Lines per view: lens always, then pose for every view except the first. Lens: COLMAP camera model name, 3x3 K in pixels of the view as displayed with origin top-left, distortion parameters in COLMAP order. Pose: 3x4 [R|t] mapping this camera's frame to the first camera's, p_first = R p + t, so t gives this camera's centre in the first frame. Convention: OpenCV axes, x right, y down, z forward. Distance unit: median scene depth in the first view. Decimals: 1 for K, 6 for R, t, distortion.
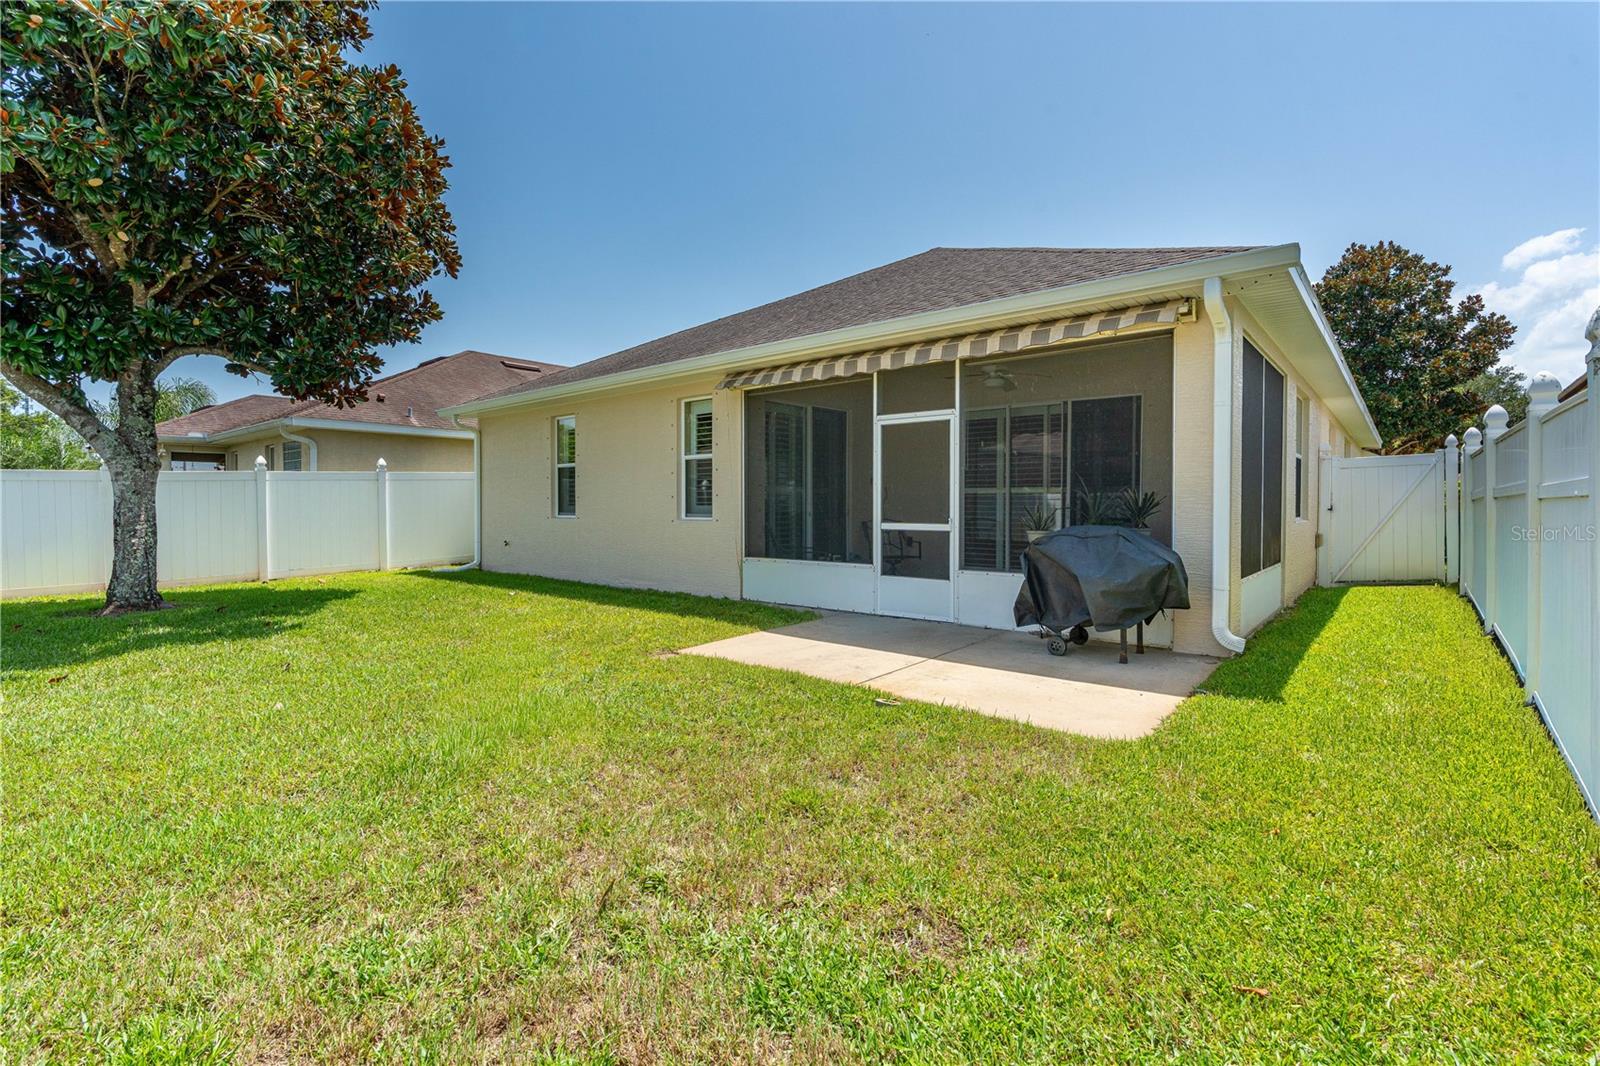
lens RADIAL K [[733.6, 0, 799.5], [0, 733.6, 538.9], [0, 0, 1]] dist [-0.003523, 0.000288]
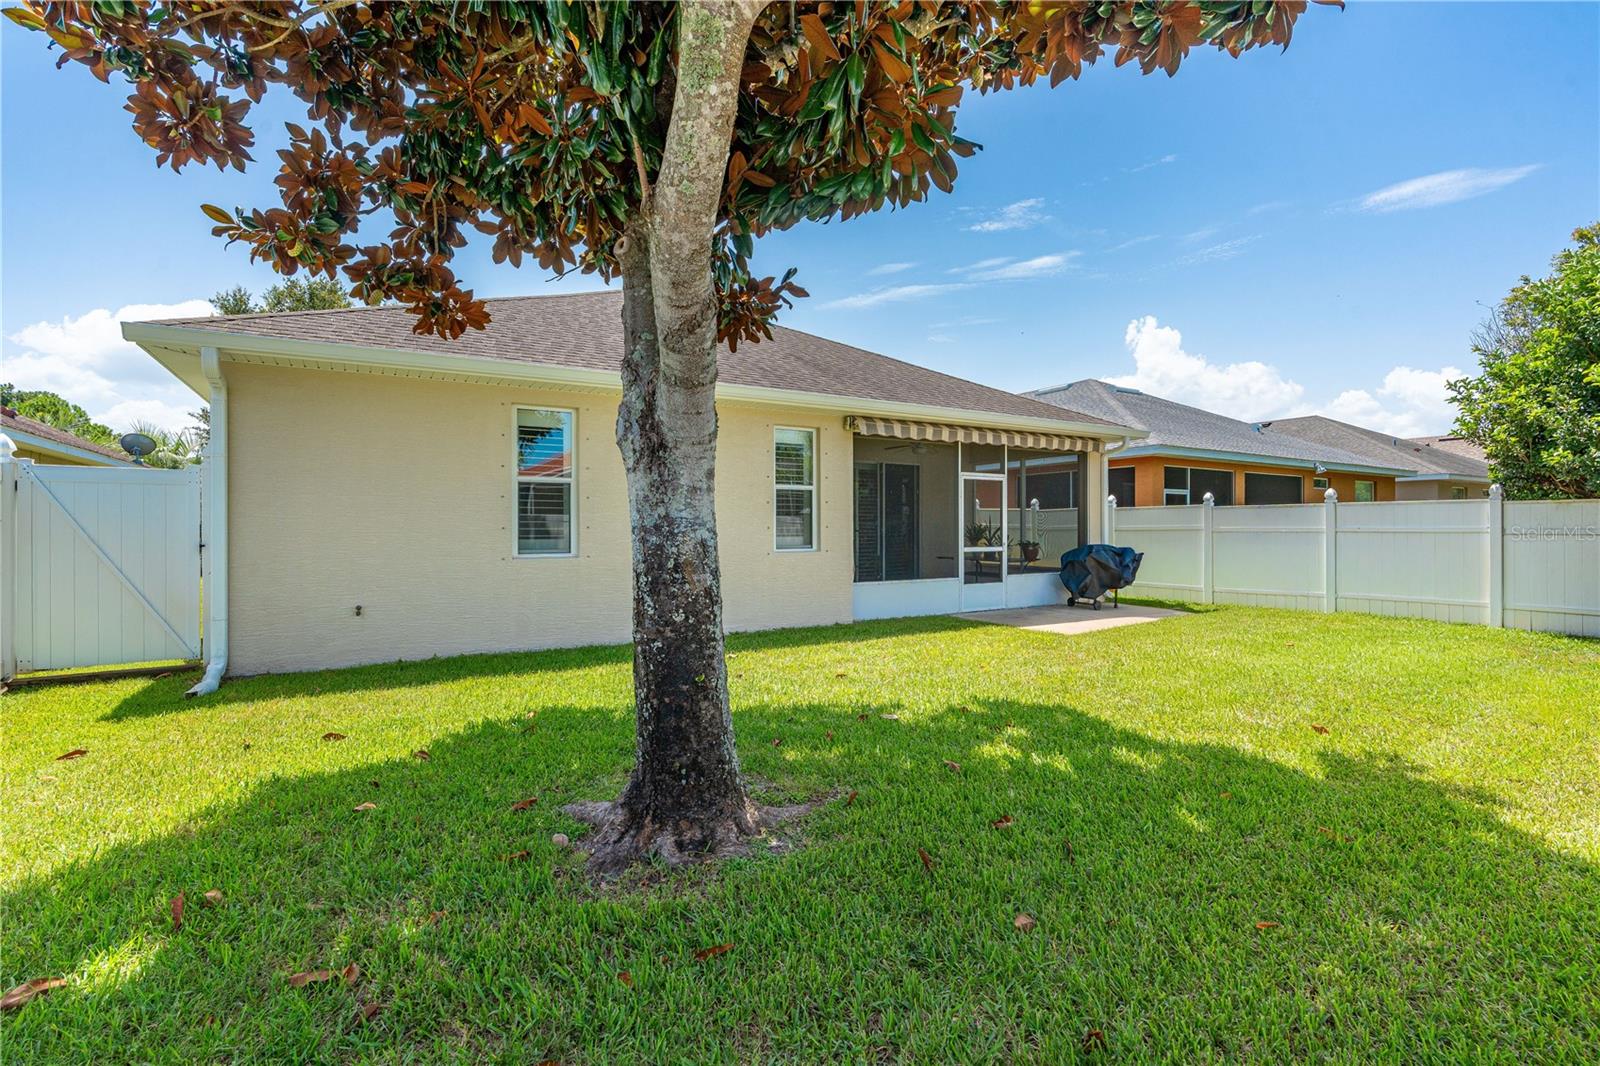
lens RADIAL K [[733.6, 0, 798.7], [0, 733.6, 525.4], [0, 0, 1]] dist [-0.003523, 0.000288]
pose [[0.330870, 0.008962, 0.943634, -1.352295], [0.047331, 0.998539, -0.026079, -0.042583], [-0.942489, 0.053292, 0.329962, 0.837015]]
